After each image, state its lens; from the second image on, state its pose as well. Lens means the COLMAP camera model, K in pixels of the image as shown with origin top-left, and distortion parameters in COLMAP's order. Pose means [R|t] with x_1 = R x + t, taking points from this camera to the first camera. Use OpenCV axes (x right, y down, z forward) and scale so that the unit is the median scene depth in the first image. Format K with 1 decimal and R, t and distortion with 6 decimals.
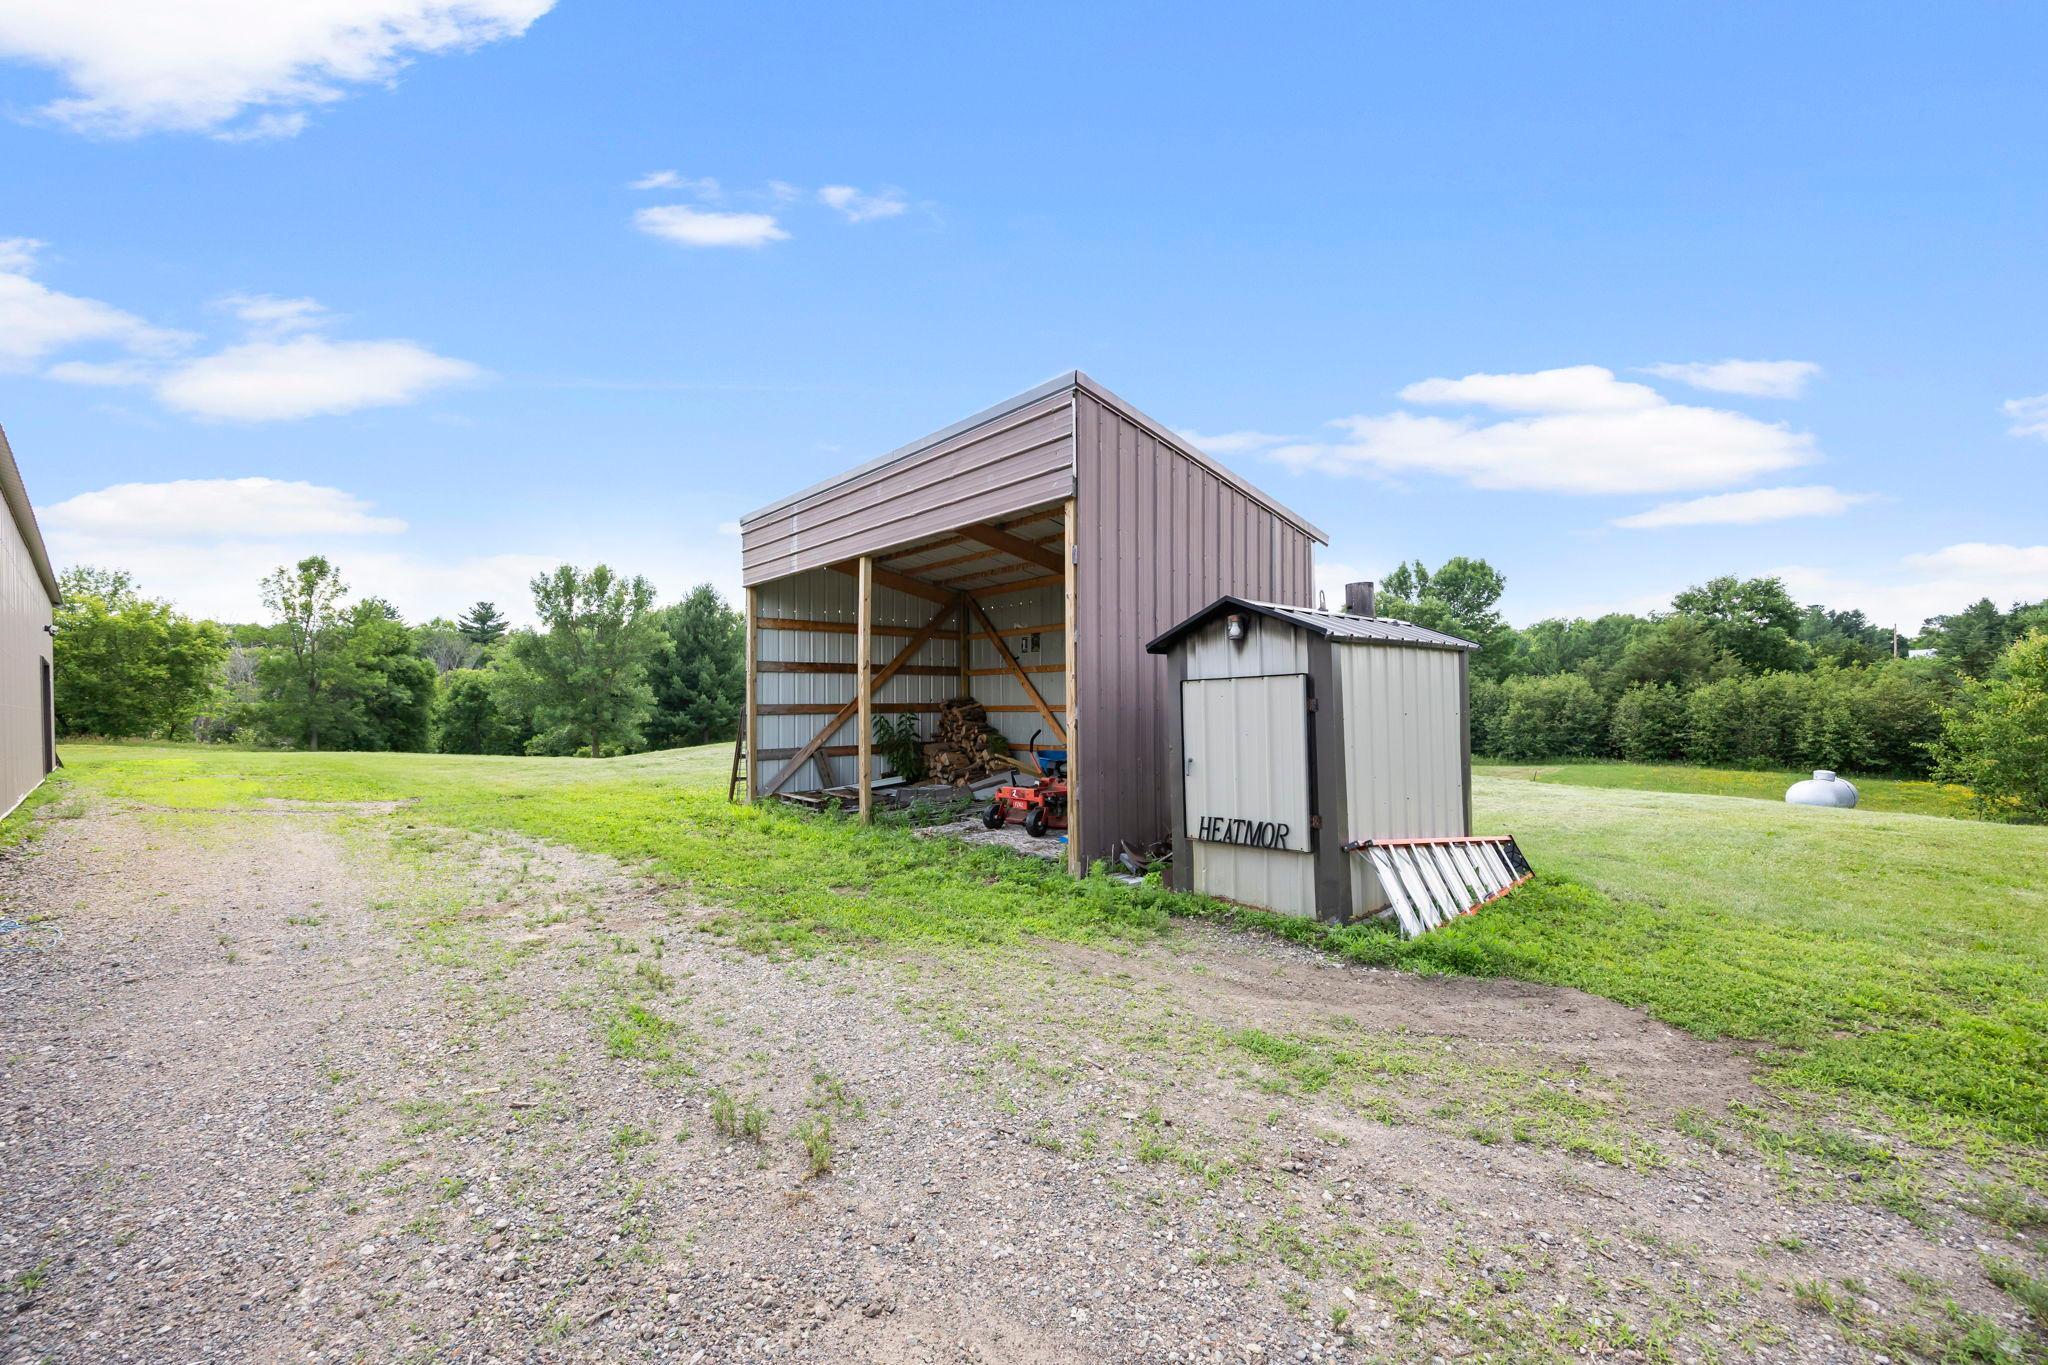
lens RADIAL K [[789.3, 0, 1047.2], [0, 789.3, 711.3], [0, 0, 1]] dist [-0.007409, 0.000249]
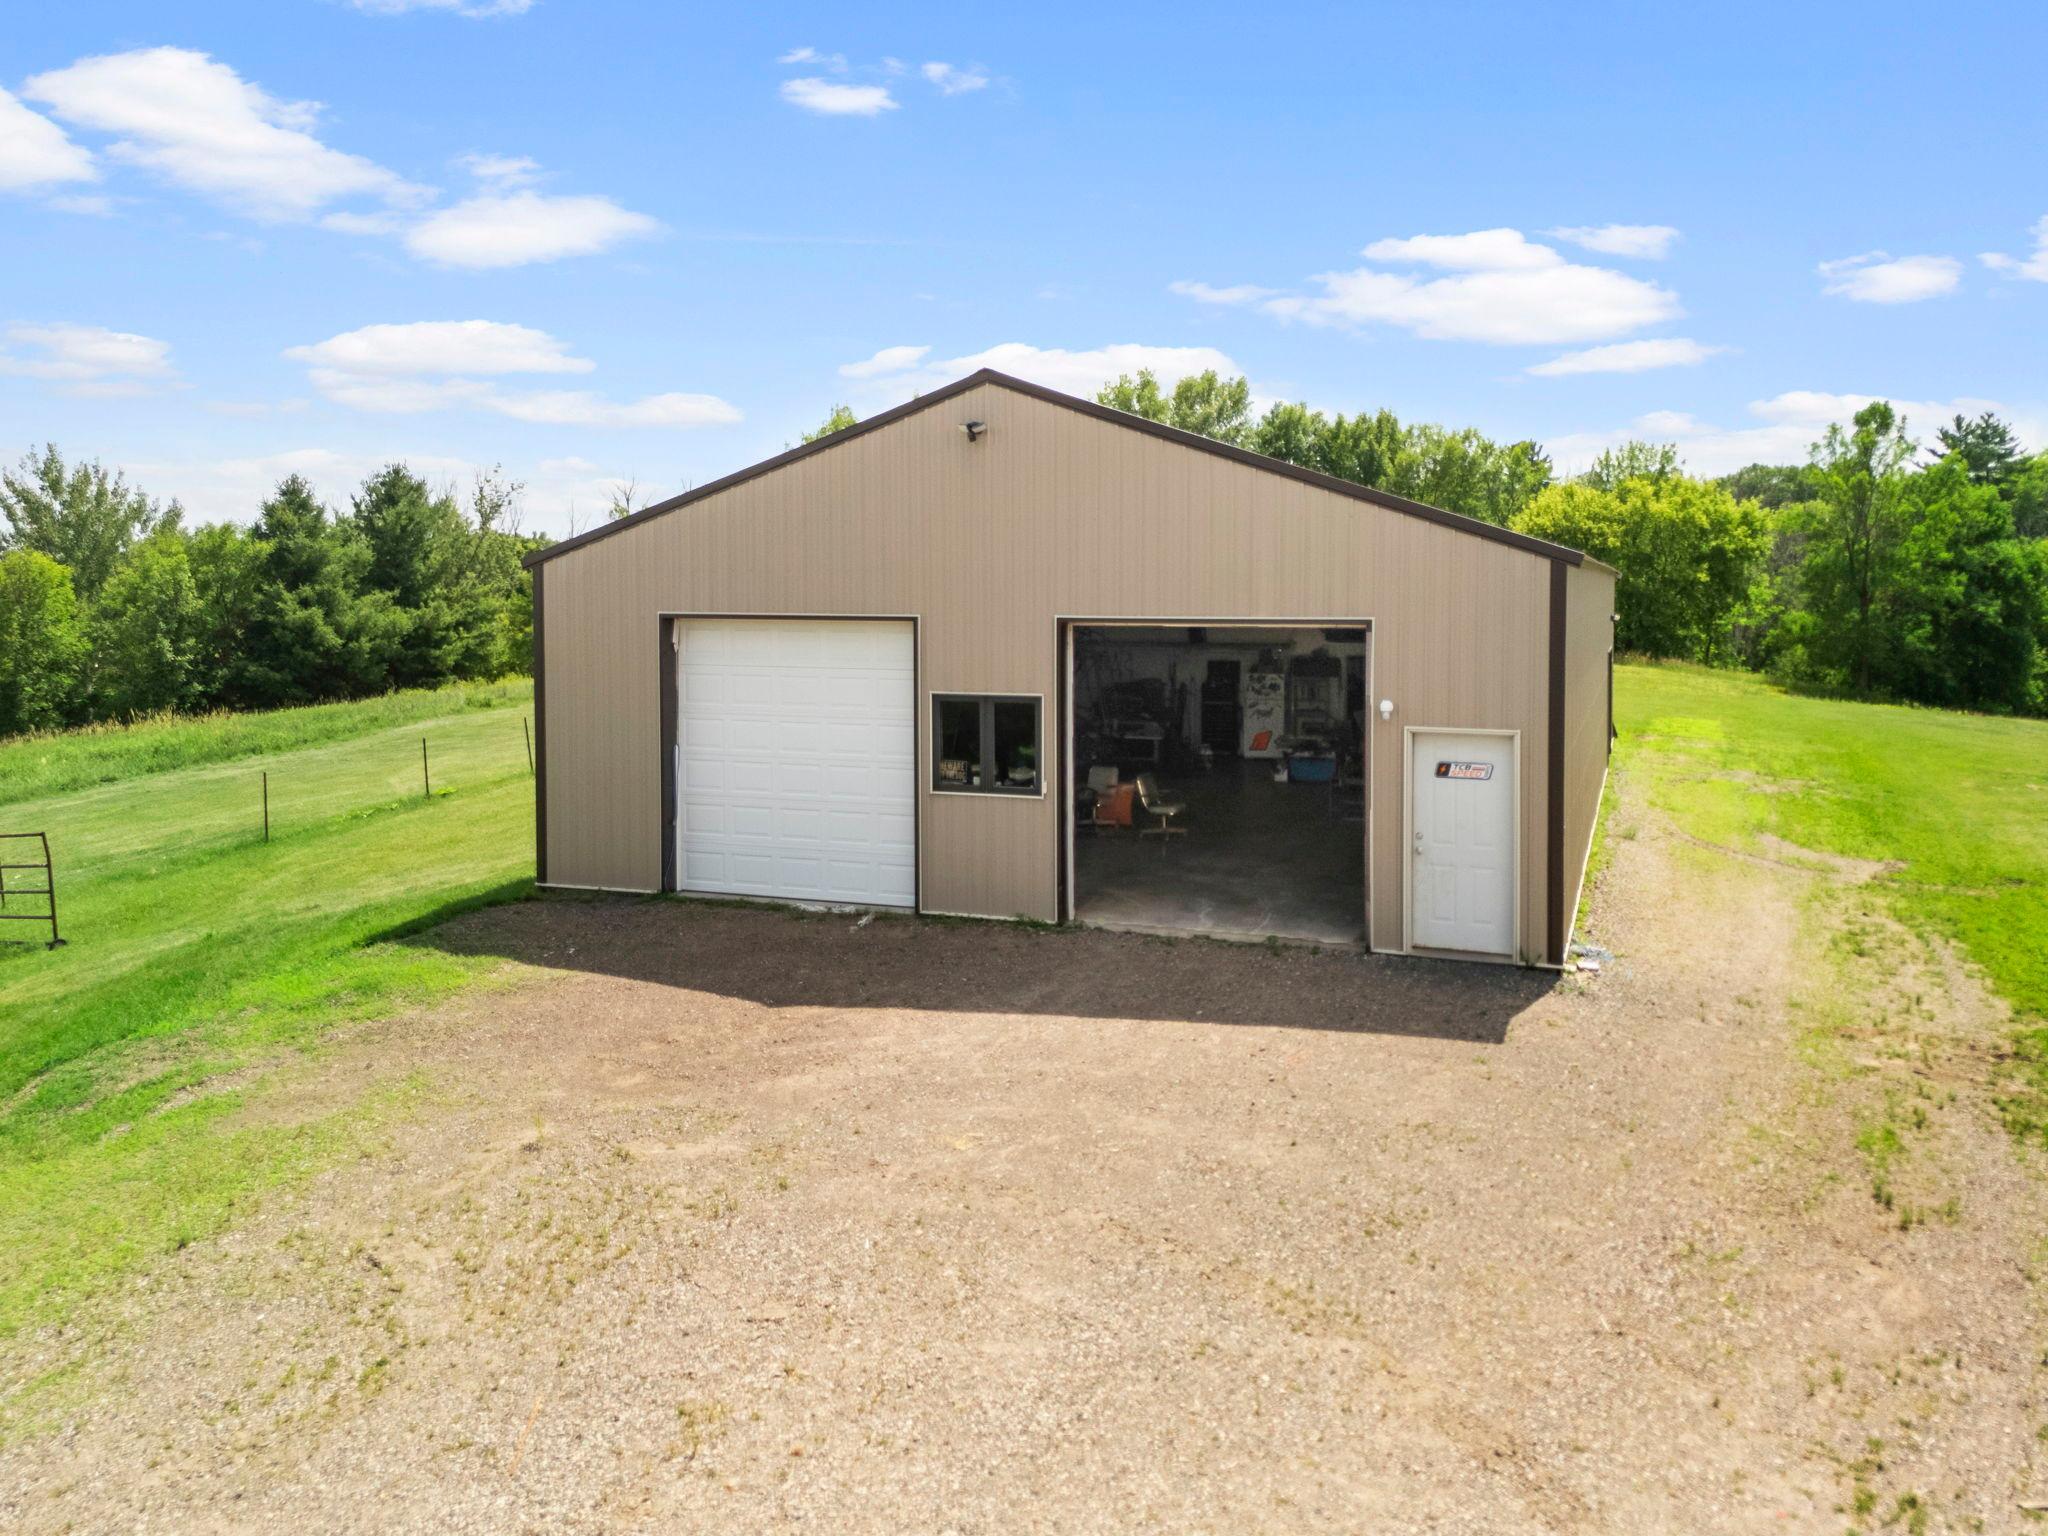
lens RADIAL K [[1553.7, 0, 1064.0], [0, 1553.7, 625.3], [0, 0, 1]] dist [0.066602, -0.049492]
pose [[0.329749, 0.042306, -0.943120, 0.114385], [-0.019268, 0.999089, 0.038080, -0.043804], [0.943872, 0.005615, 0.330263, -0.097751]]
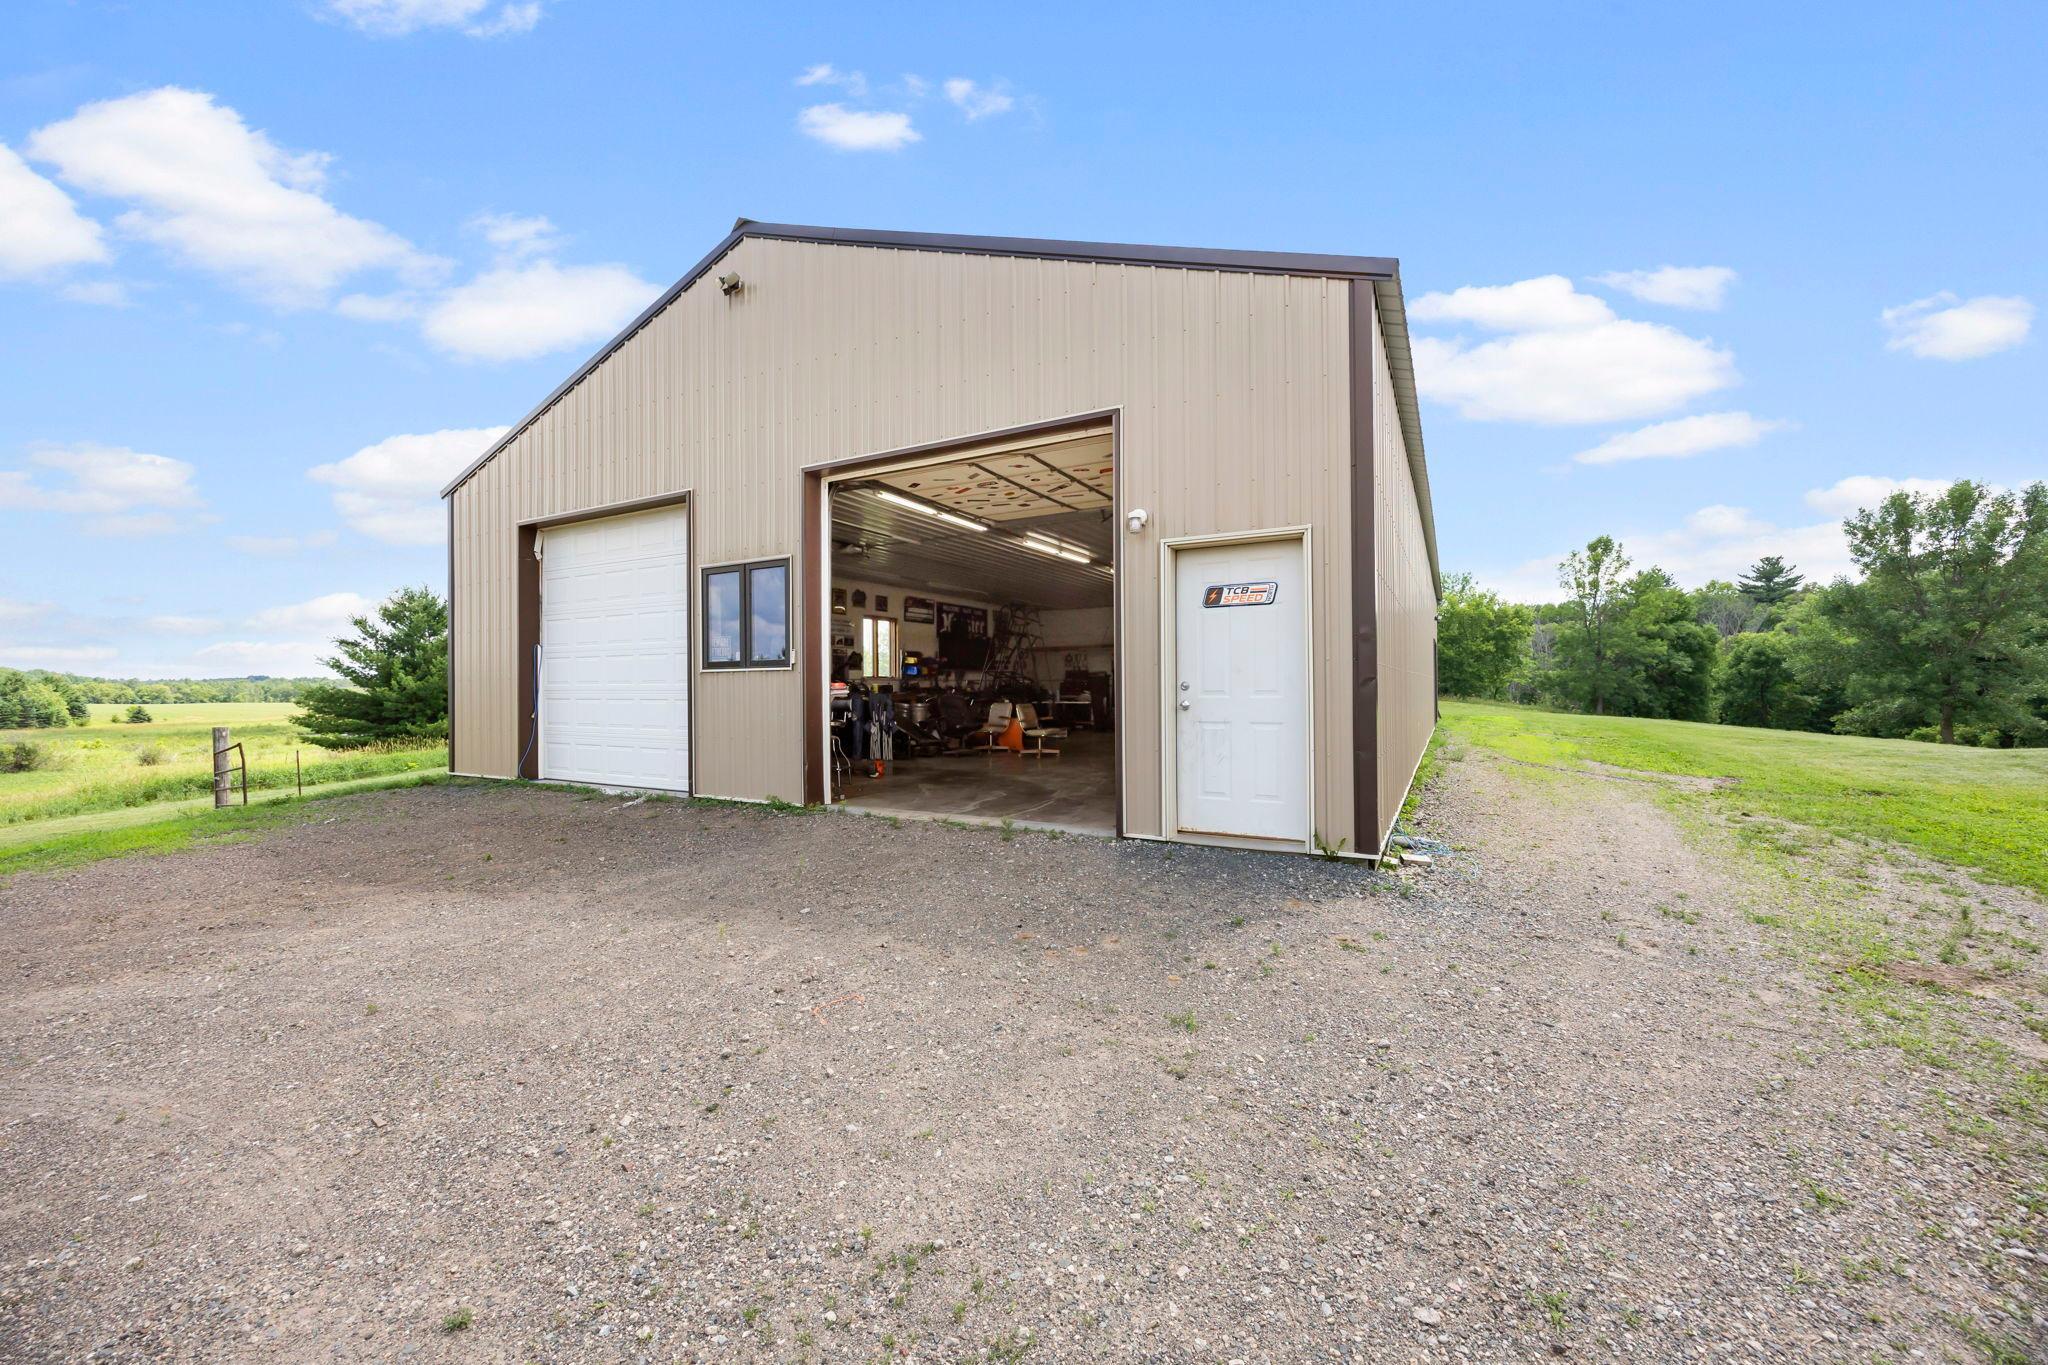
lens RADIAL K [[779.6, 0, 1022.9], [0, 779.6, 671.7], [0, 0, 1]] dist [-0.000747, -0.000116]
pose [[0.186766, -0.001243, -0.982404, -0.017056], [-0.006951, 0.999972, -0.002586, -0.000766], [0.982380, 0.007312, 0.186752, 0.006609]]
